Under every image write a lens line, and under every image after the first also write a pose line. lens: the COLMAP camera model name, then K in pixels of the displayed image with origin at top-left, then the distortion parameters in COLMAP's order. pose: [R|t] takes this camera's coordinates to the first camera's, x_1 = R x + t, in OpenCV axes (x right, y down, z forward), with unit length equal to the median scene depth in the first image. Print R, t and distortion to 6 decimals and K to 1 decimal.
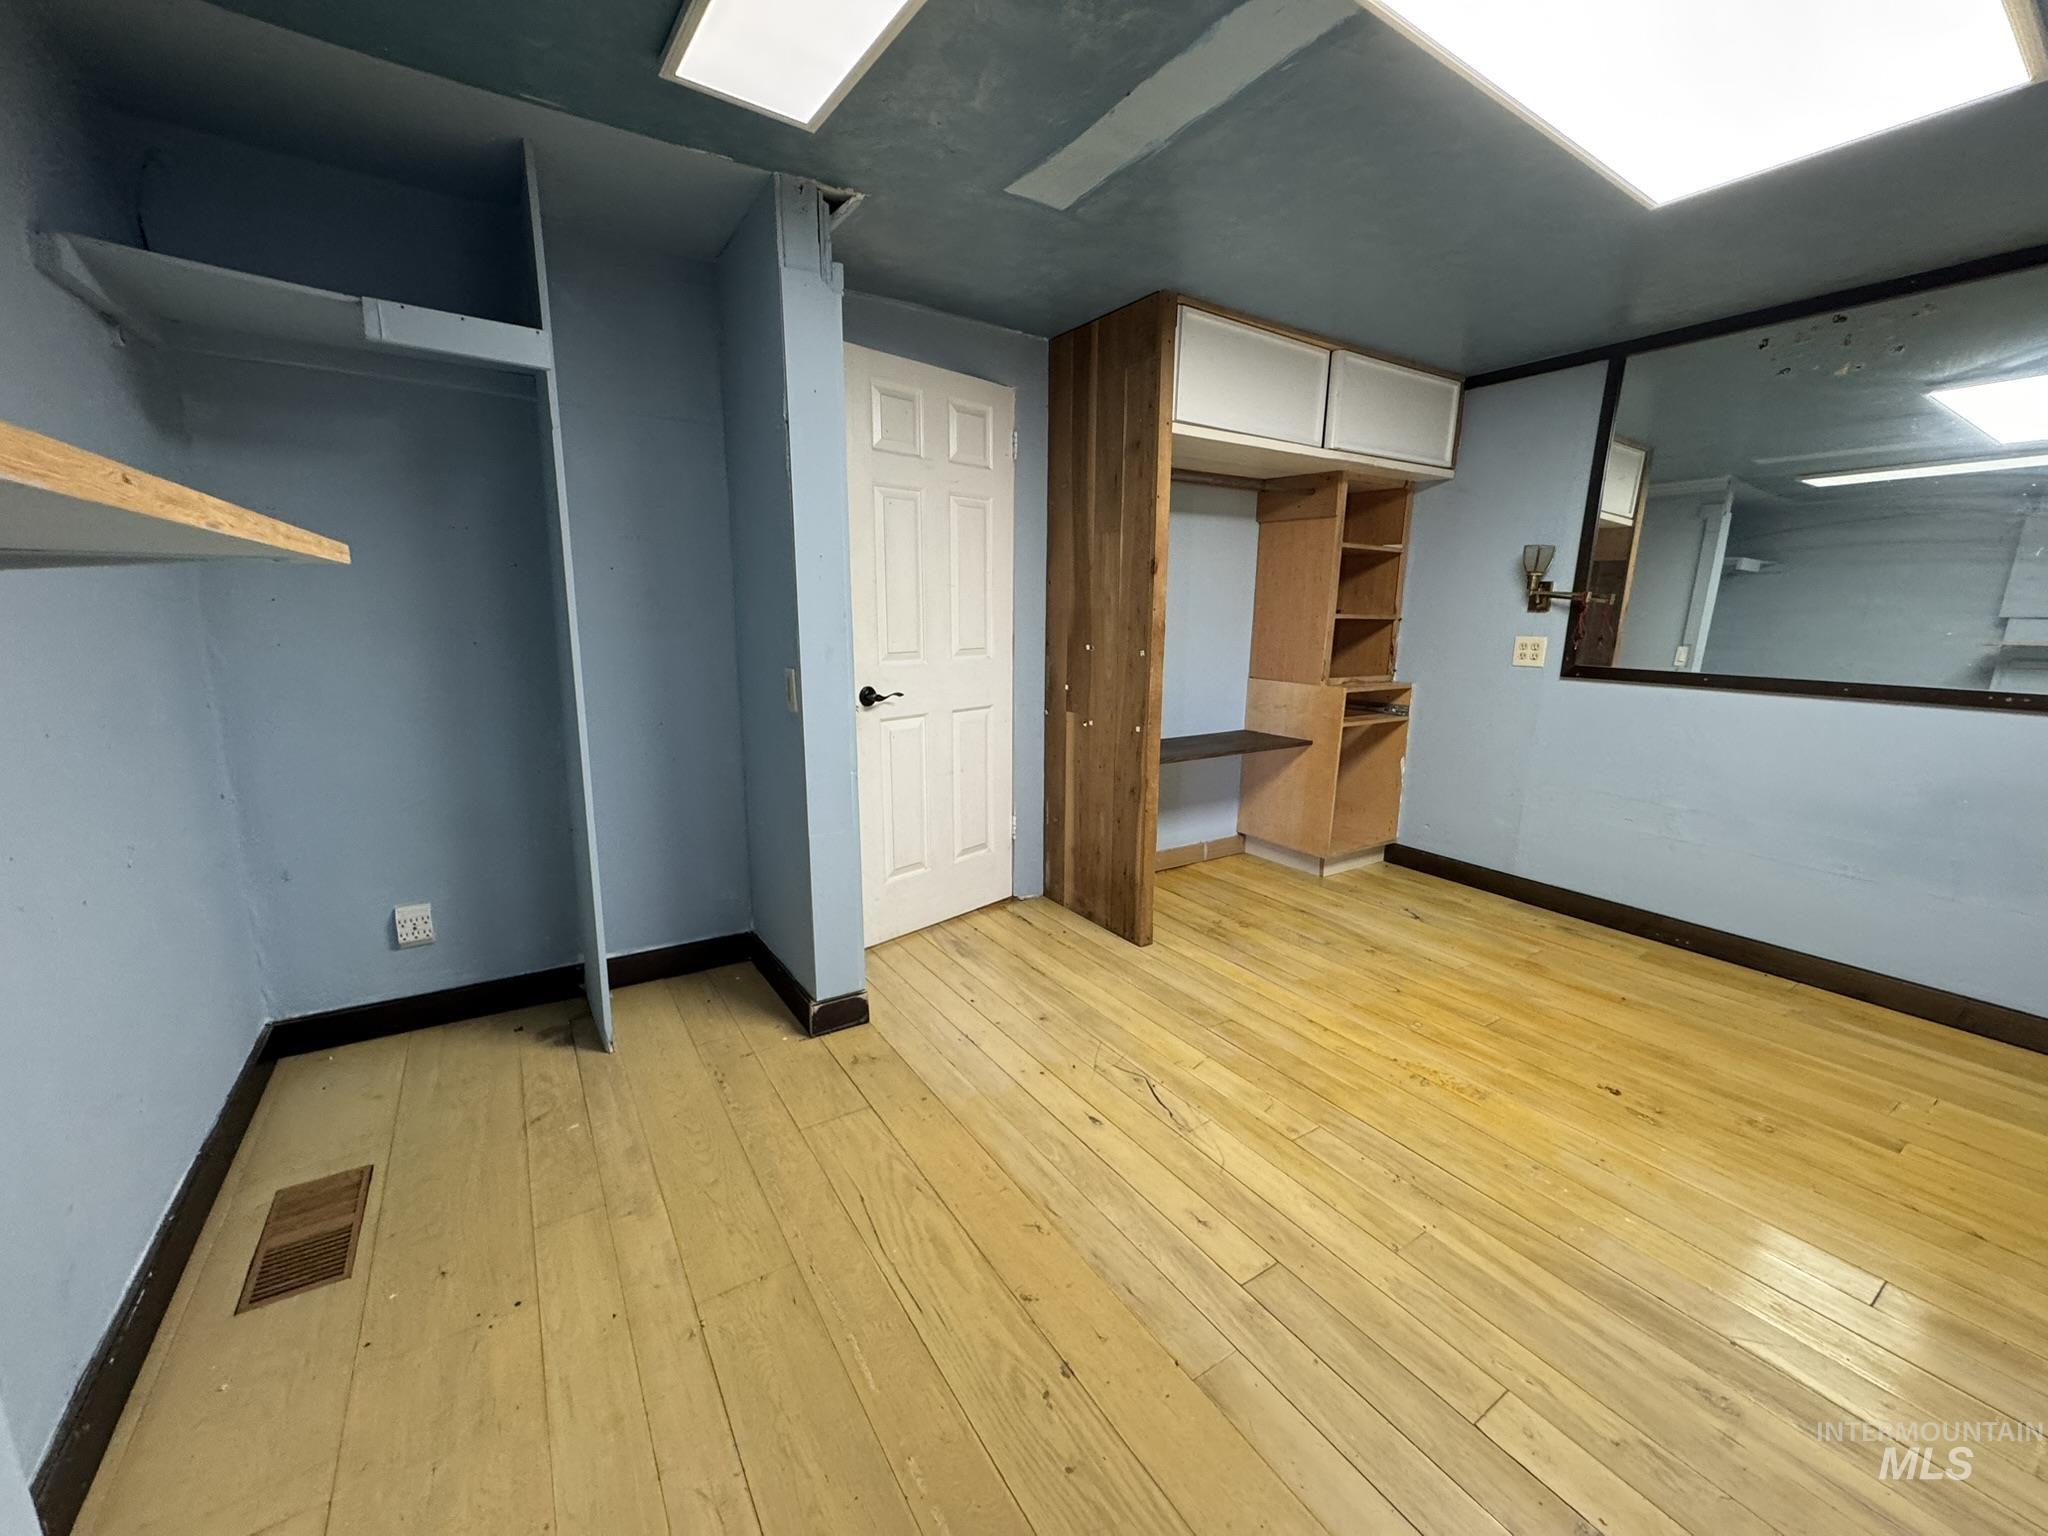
lens RADIAL K [[815.8, 0, 1026.3], [0, 815.8, 760.9], [0, 0, 1]] dist [-0.003971, 0.000345]
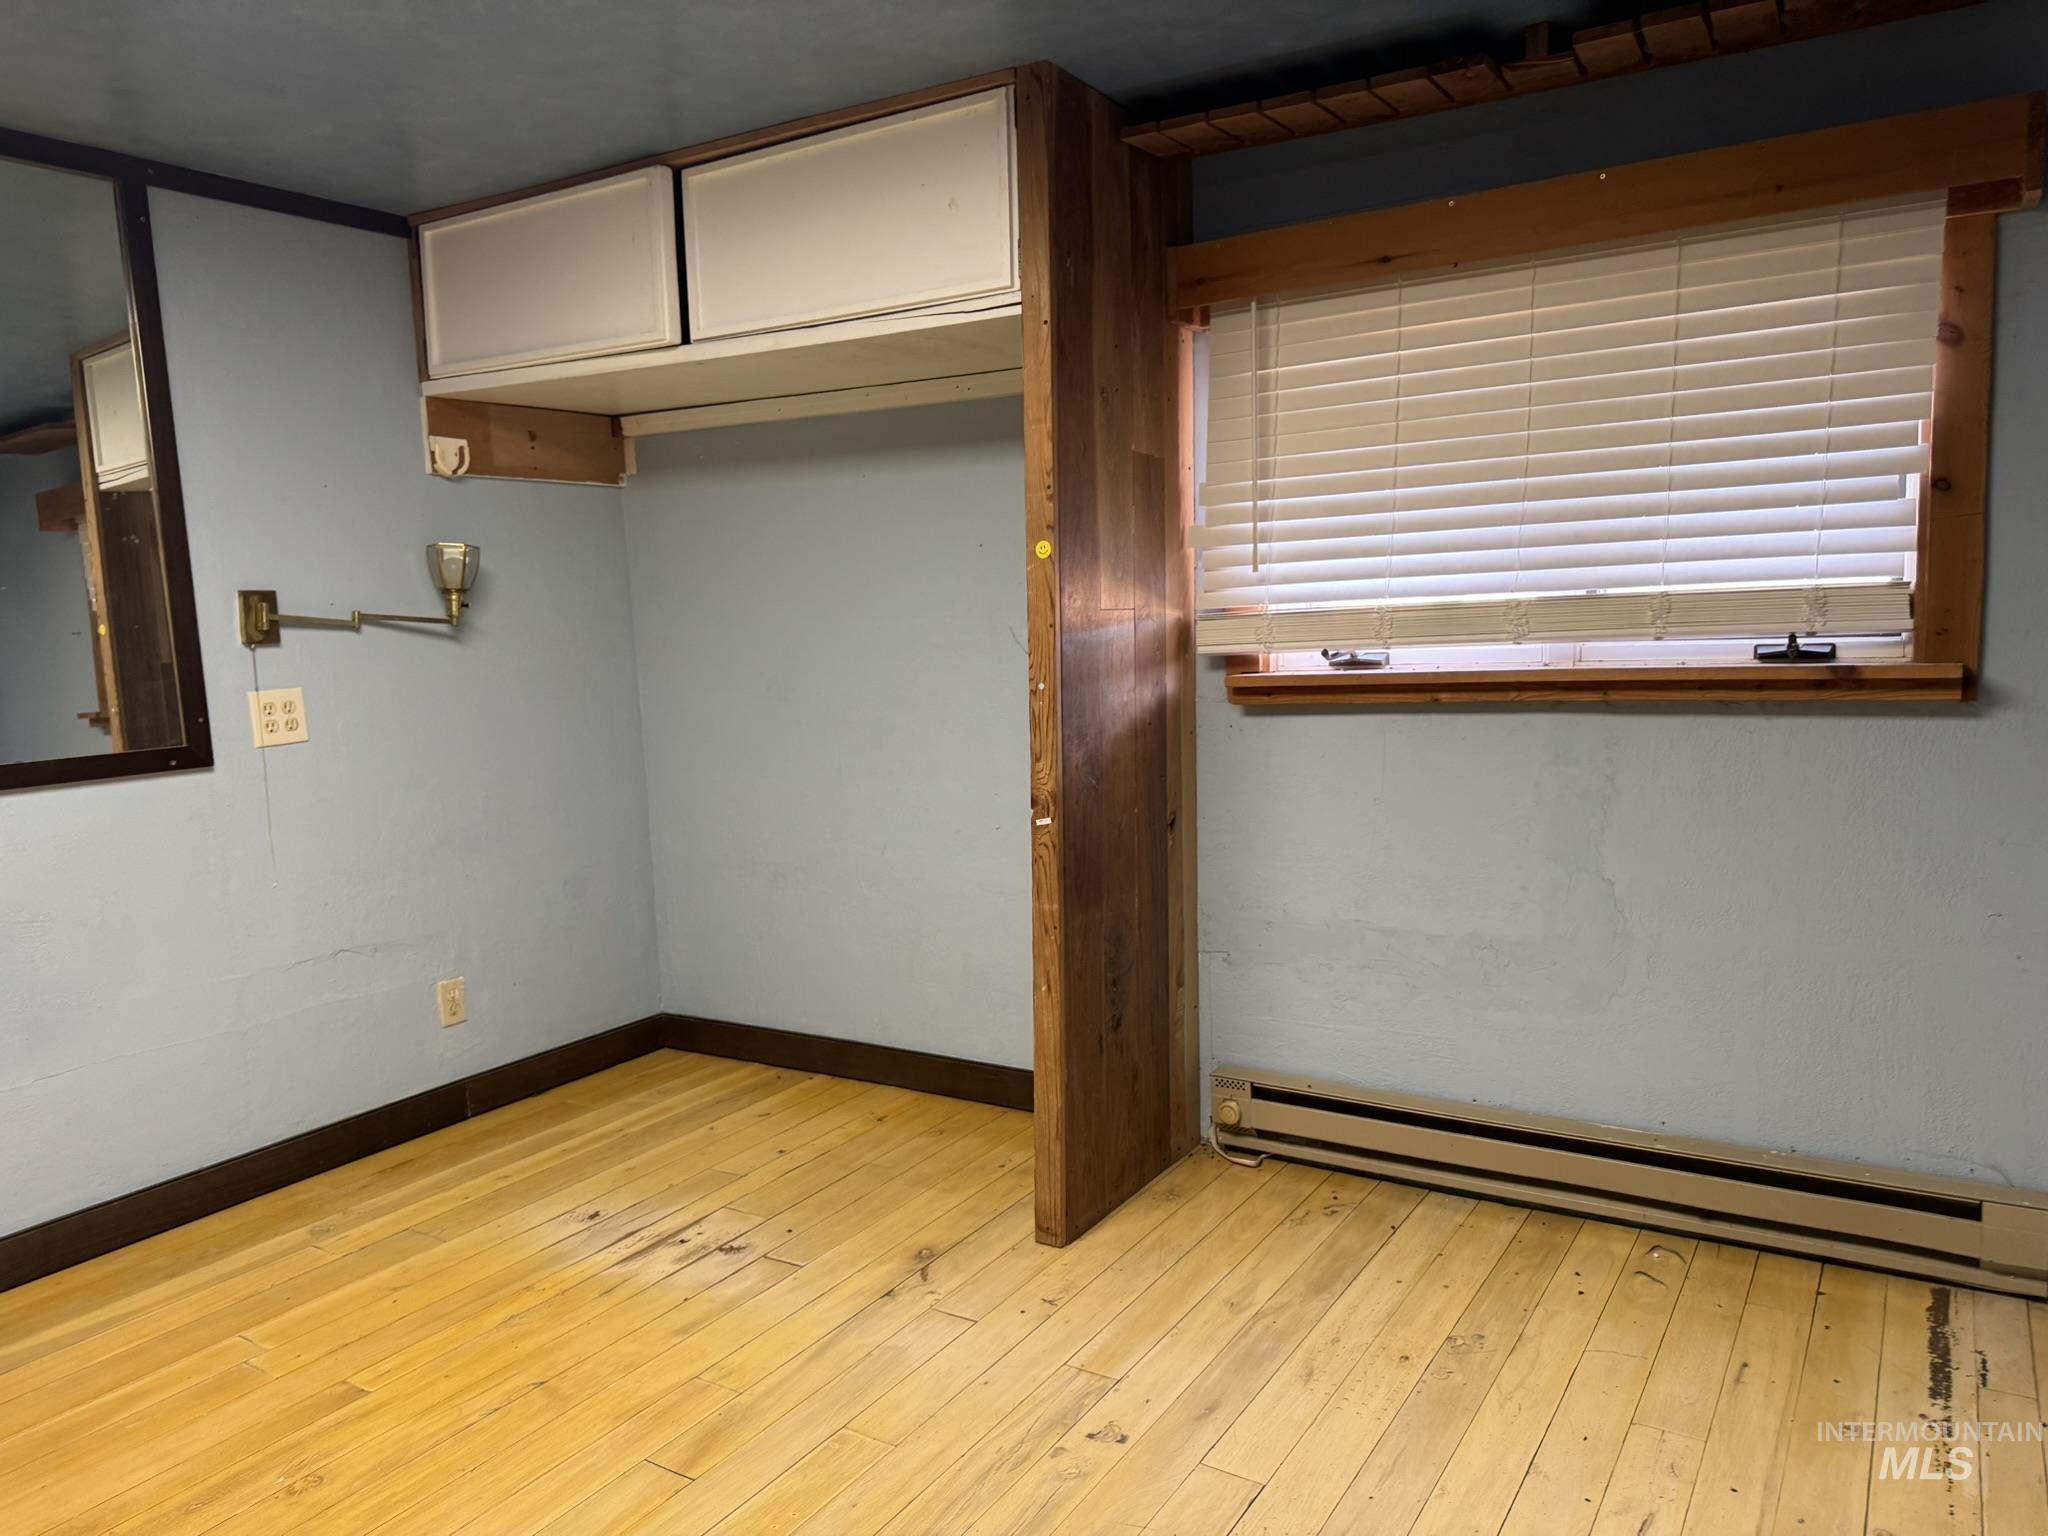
lens RADIAL K [[1434.2, 0, 1027.7], [0, 1434.2, 774.6], [0, 0, 1]] dist [0.054379, -0.067085]
pose [[-0.425598, -0.103942, 0.898923, -0.164573], [0.200934, 0.957727, 0.205874, -0.116965], [-0.882322, 0.268244, -0.386722, 0.546273]]
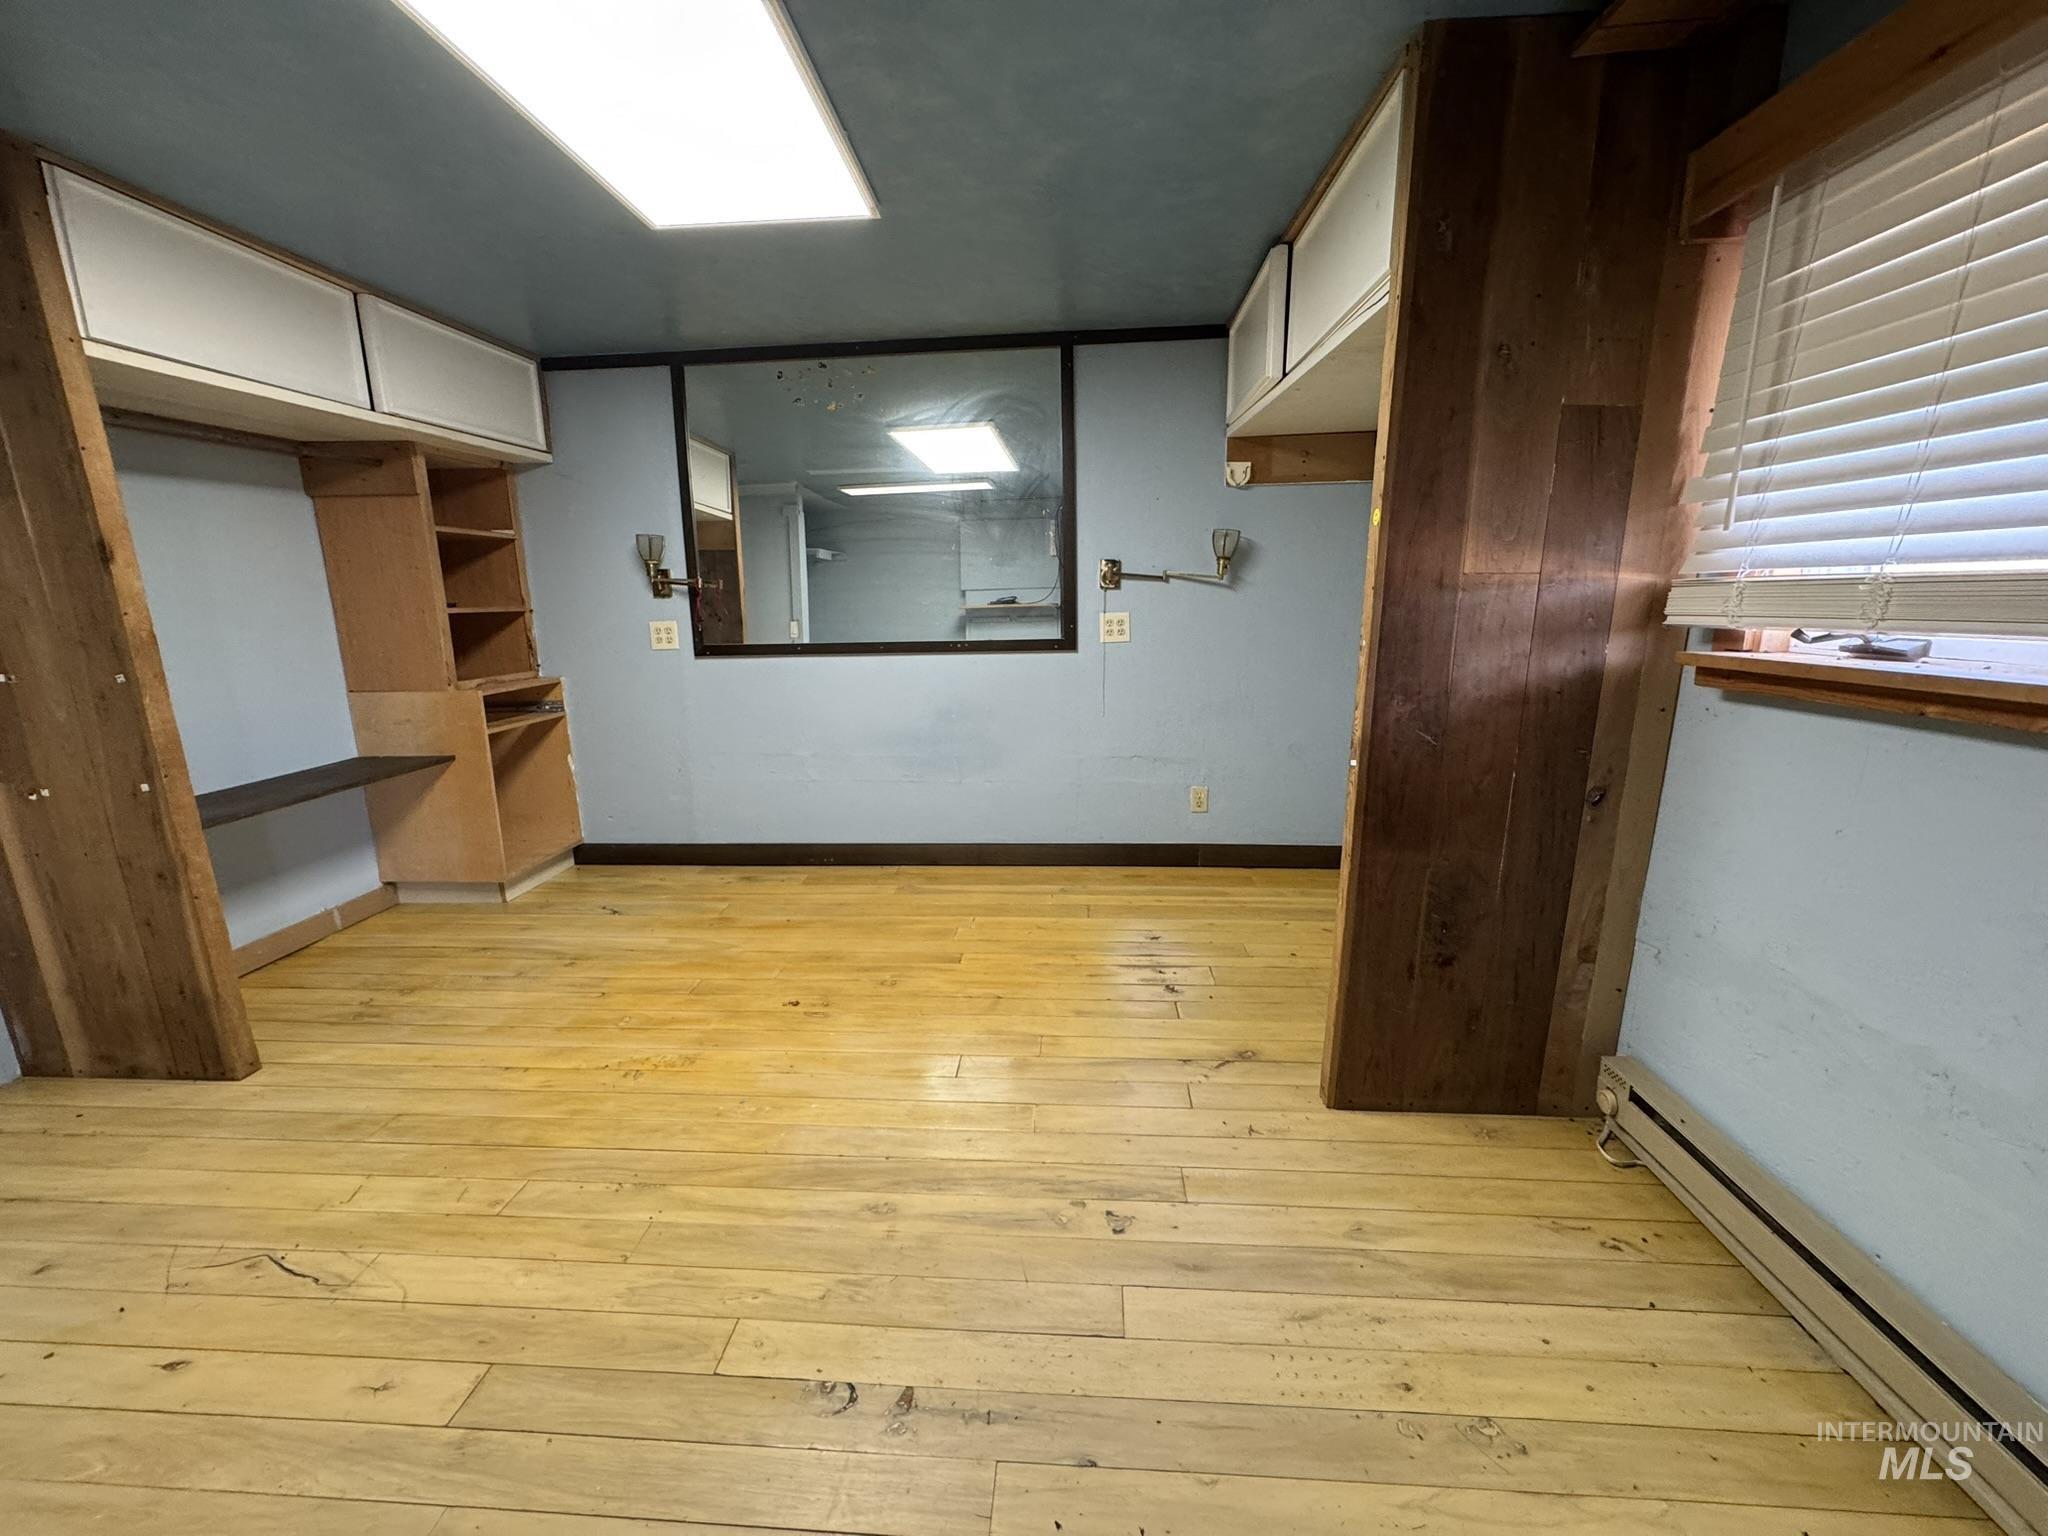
lens RADIAL K [[815.8, 0, 1023.8], [0, 815.8, 763.0], [0, 0, 1]] dist [-0.003971, 0.000345]
pose [[0.596883, -0.191277, 0.779194, 0.049830], [0.178500, 0.978485, 0.103463, 0.002275], [-0.782220, 0.077331, 0.618185, -0.010689]]
